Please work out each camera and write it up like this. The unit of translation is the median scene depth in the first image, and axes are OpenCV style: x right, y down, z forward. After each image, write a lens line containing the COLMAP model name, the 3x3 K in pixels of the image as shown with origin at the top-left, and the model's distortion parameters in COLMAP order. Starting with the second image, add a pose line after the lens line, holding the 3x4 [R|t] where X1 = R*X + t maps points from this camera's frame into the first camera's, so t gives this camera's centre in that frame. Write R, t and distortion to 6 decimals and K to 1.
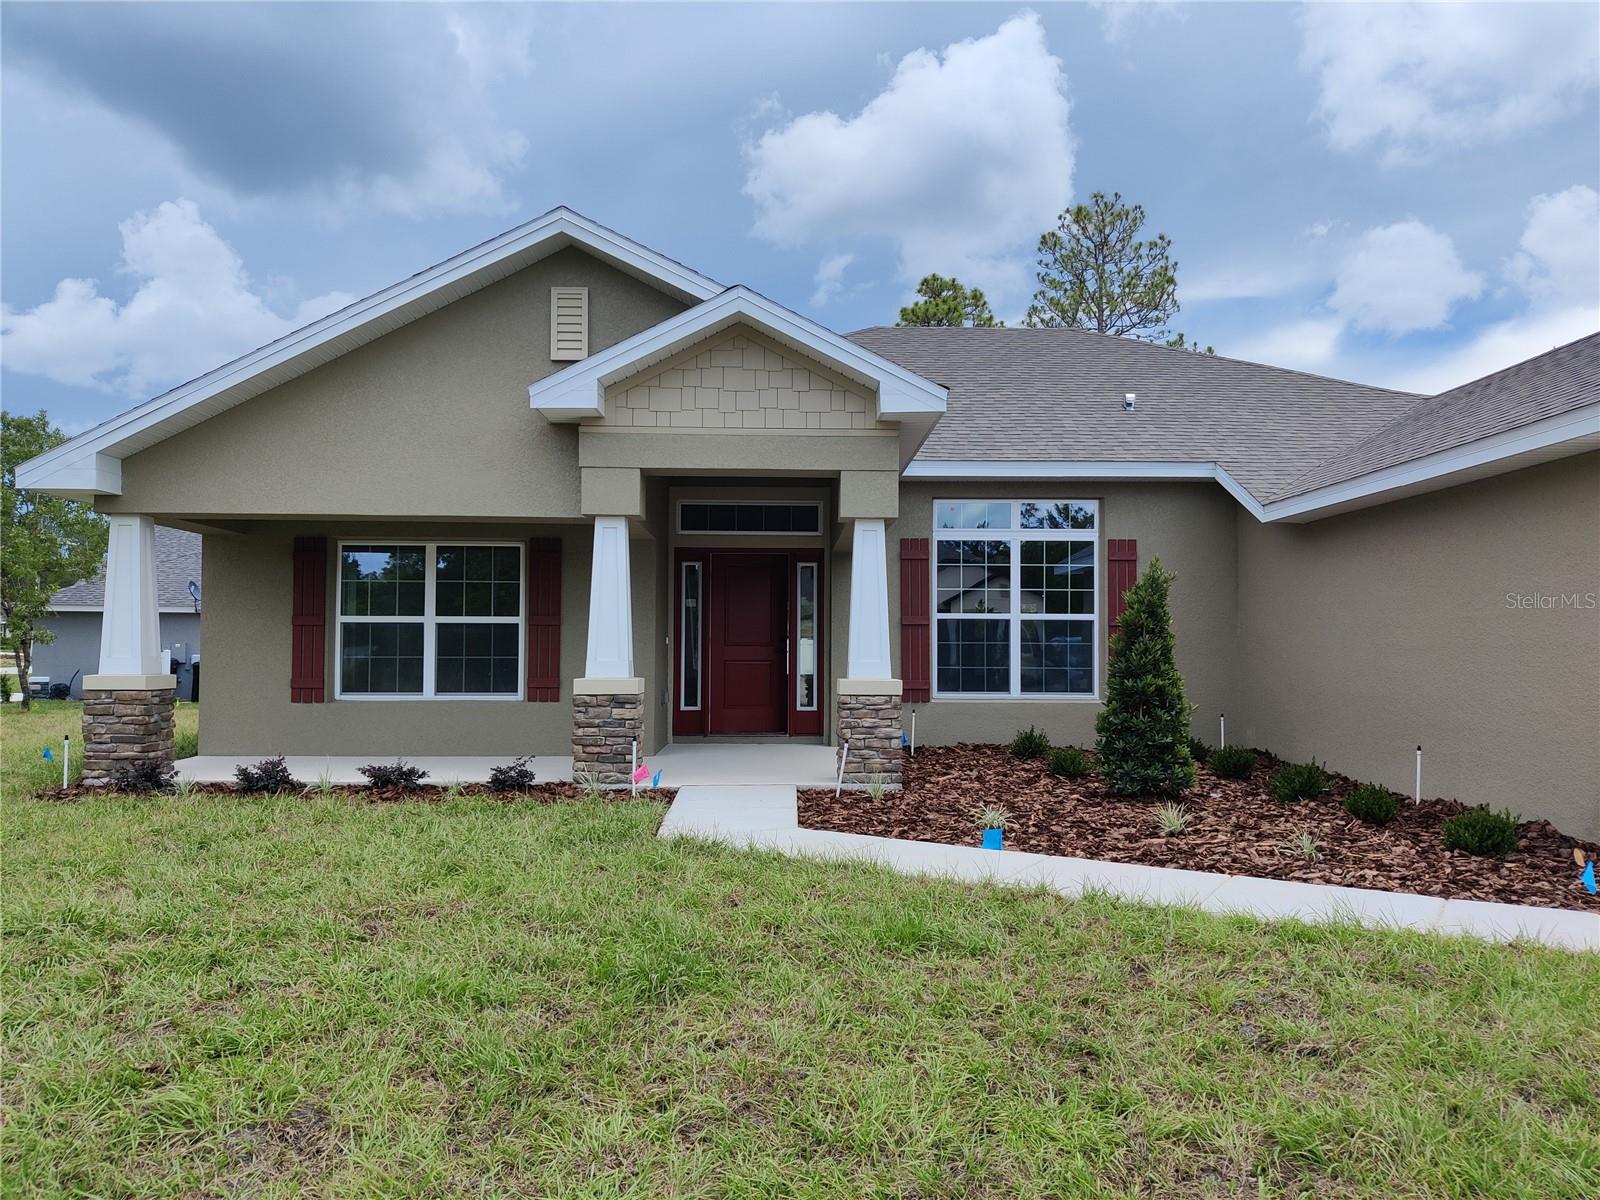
lens RADIAL K [[1211.9, 0, 839.6], [0, 1211.9, 616.1], [0, 0, 1]] dist [0.057701, -0.095069]
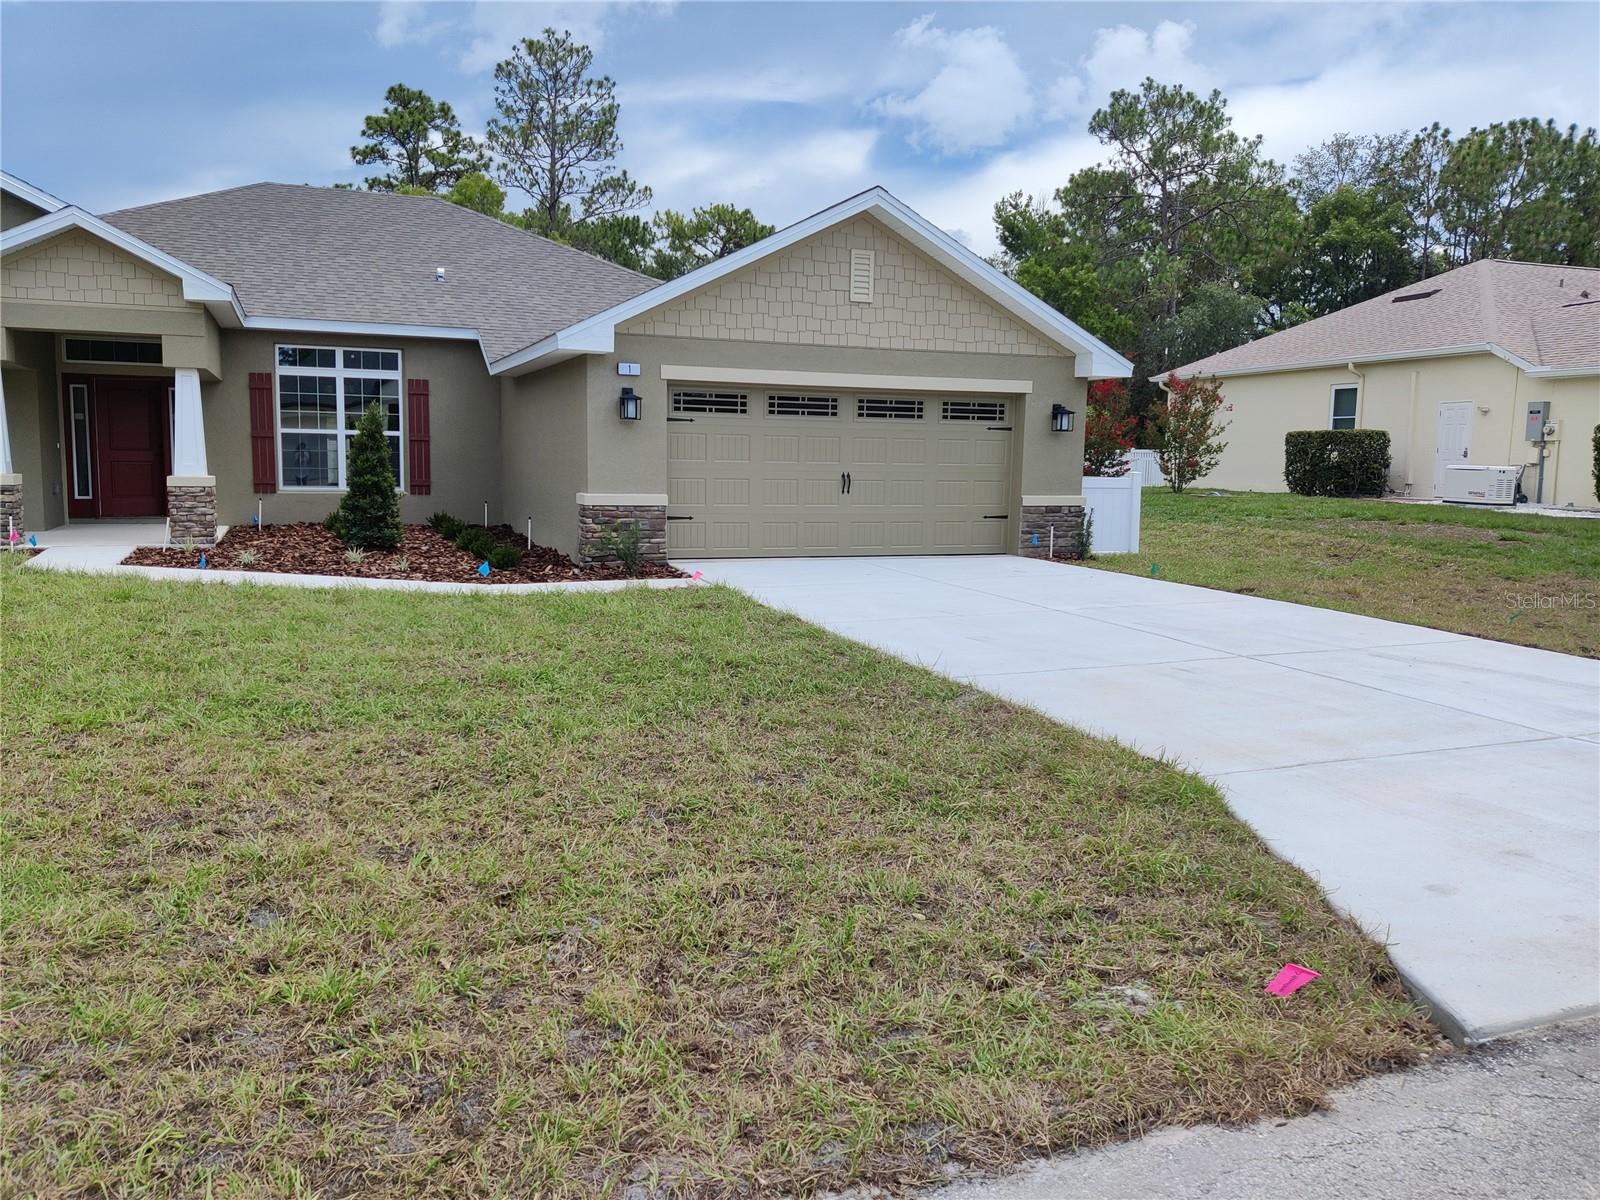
lens RADIAL K [[1213.1, 0, 796.1], [0, 1213.1, 598.0], [0, 0, 1]] dist [-0.001976, -0.002772]
pose [[0.944437, -0.024797, 0.327755, 0.209100], [-0.024444, 0.989090, 0.145269, -0.031140], [-0.327782, -0.145209, 0.933527, -0.597393]]
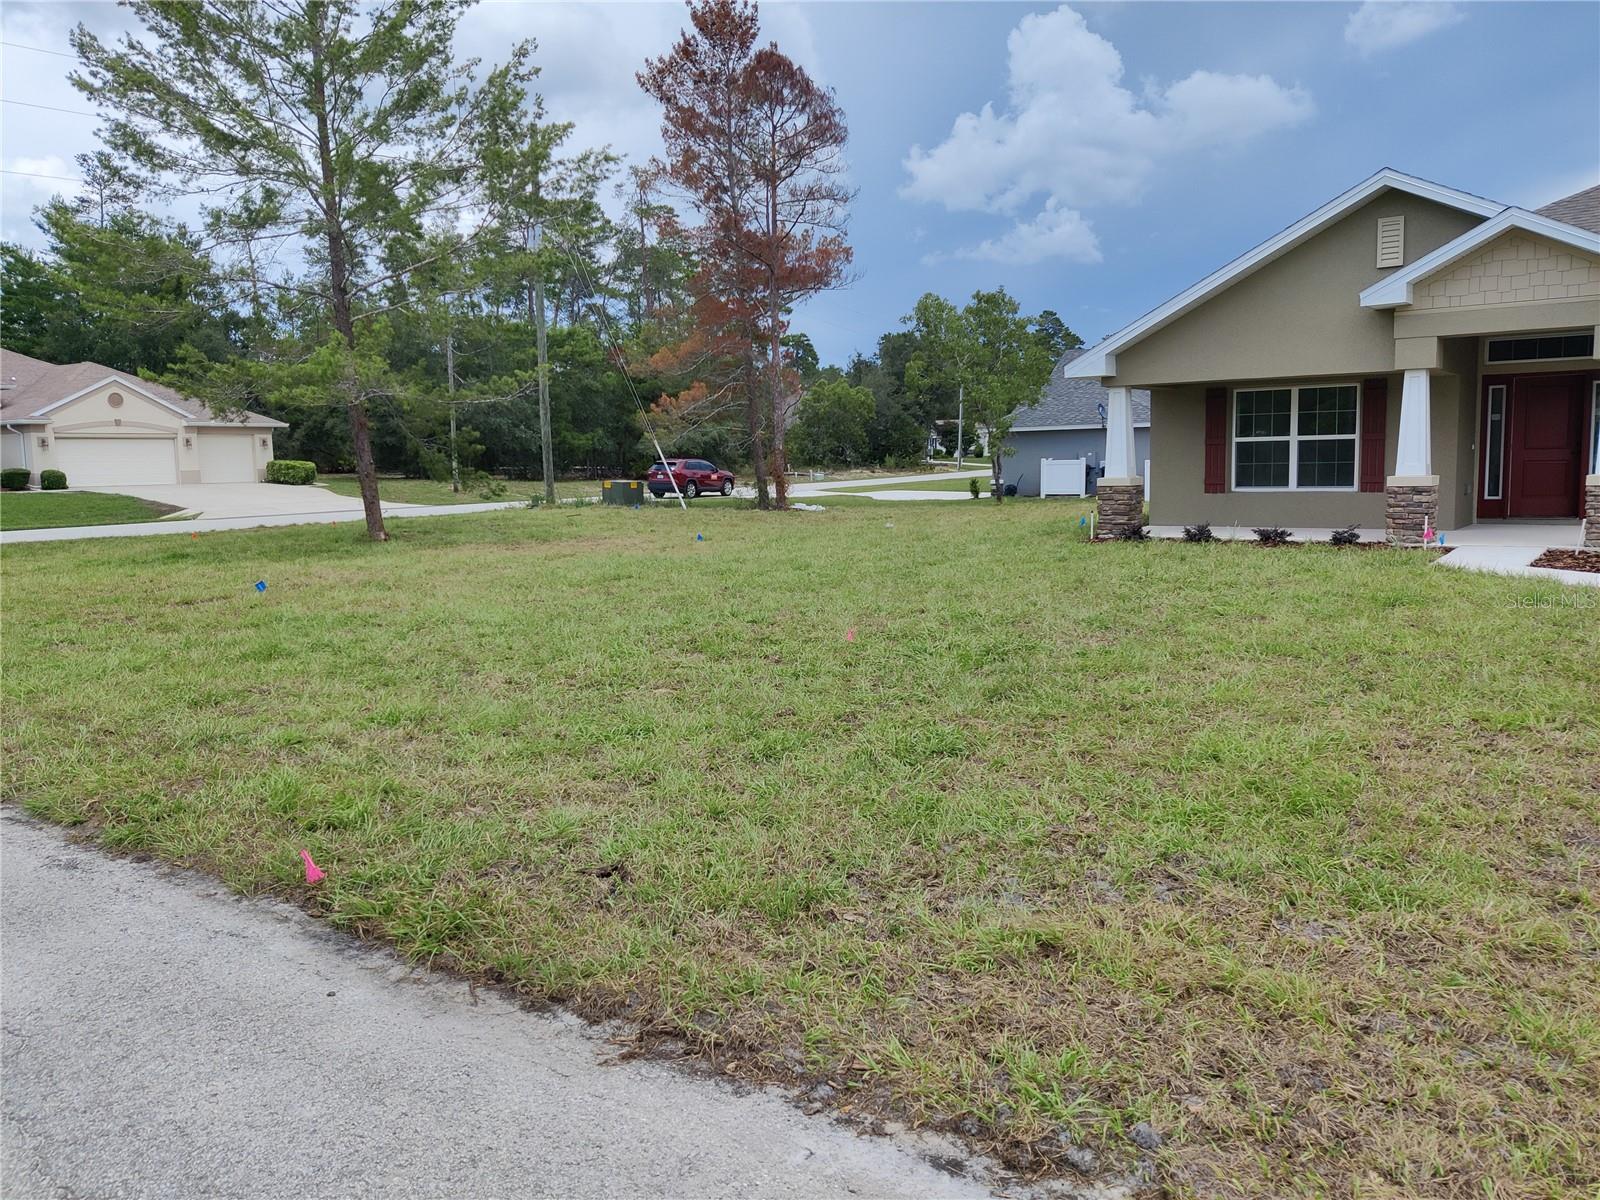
lens RADIAL K [[1213.1, 0, 796.1], [0, 1213.1, 598.0], [0, 0, 1]] dist [-0.001976, -0.002772]
pose [[0.760985, 0.052285, -0.646659, 0.191797], [0.045245, 0.990043, 0.133293, -0.031555], [0.647190, -0.130692, 0.751043, -0.600725]]
